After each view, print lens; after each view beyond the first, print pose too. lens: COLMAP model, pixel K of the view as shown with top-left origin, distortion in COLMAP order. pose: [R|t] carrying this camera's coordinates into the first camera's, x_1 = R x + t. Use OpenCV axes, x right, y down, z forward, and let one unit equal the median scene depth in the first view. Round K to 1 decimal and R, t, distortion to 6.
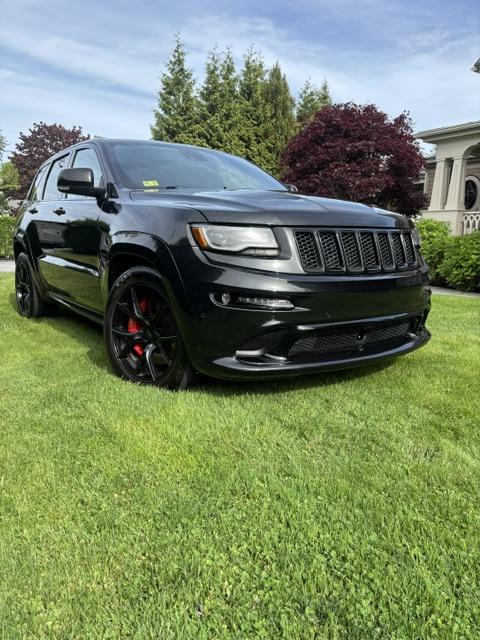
lens RADIAL K [[493.0, 0, 240.4], [0, 493.0, 328.1], [0, 0, 1]] dist [0.109406, -0.100441]
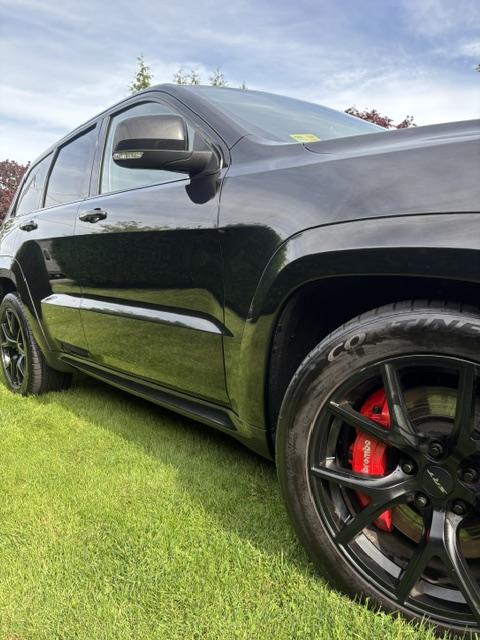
lens RADIAL K [[489.8, 0, 242.0], [0, 489.8, 317.4], [0, 0, 1]] dist [0.034809, -0.004469]
pose [[0.993824, -0.068051, 0.087652, -0.082784], [0.074095, 0.994954, -0.067654, -0.022821], [-0.082605, 0.073731, 0.993851, 0.147274]]
